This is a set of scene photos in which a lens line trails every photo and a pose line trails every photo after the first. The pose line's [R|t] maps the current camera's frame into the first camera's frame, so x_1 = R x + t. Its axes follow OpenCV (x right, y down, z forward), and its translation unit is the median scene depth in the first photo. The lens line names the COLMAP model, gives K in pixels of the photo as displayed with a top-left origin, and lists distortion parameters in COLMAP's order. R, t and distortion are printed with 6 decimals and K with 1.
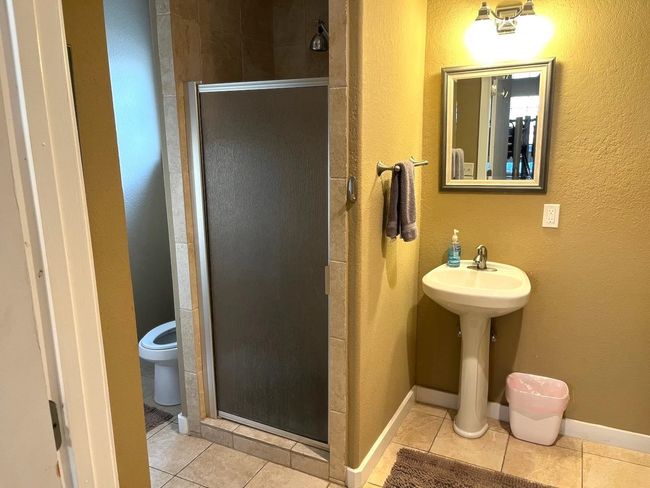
lens RADIAL K [[489.1, 0, 324.6], [0, 489.1, 250.0], [0, 0, 1]] dist [0.030051, -0.038493]
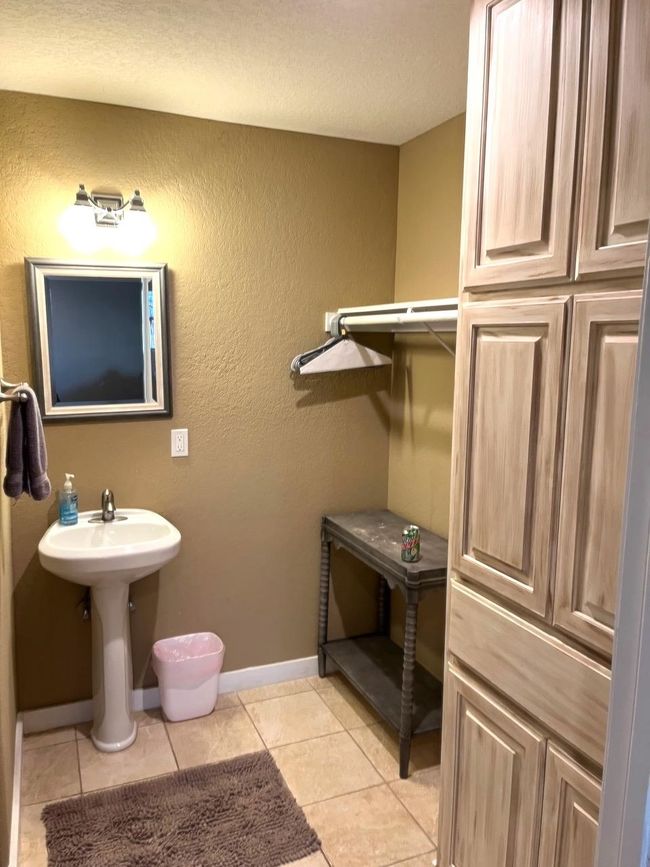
lens RADIAL K [[652.4, 0, 323.3], [0, 652.4, 425.7], [0, 0, 1]] dist [0.030051, -0.038493]
pose [[0.646198, -0.077591, 0.759215, -0.233742], [0.146777, 0.988882, -0.023865, -0.034369], [-0.748922, 0.126857, 0.650402, 0.066012]]
